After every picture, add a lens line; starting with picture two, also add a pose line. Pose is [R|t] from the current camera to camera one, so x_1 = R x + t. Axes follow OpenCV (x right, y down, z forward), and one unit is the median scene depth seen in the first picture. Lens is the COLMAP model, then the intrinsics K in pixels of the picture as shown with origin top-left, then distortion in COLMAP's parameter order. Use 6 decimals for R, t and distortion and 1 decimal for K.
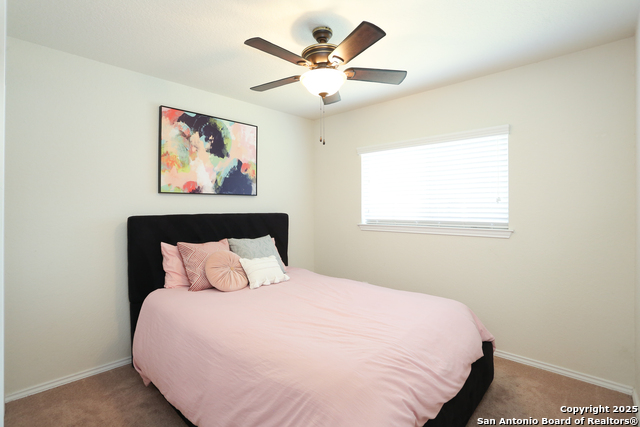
lens RADIAL K [[314.8, 0, 322.5], [0, 314.8, 215.0], [0, 0, 1]] dist [-0.022365, 0.002720]
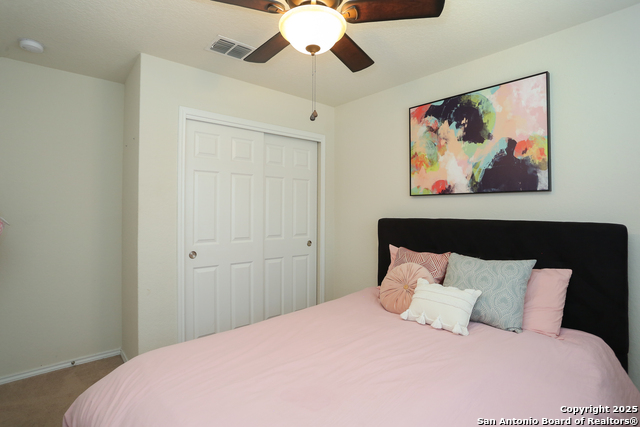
lens RADIAL K [[314.8, 0, 323.6], [0, 314.8, 212.0], [0, 0, 1]] dist [-0.022365, 0.002720]
pose [[-0.062450, -0.007796, -0.998018, 0.438519], [-0.043117, 0.999057, -0.005106, -0.002745], [0.997116, 0.042713, -0.062727, 0.712427]]
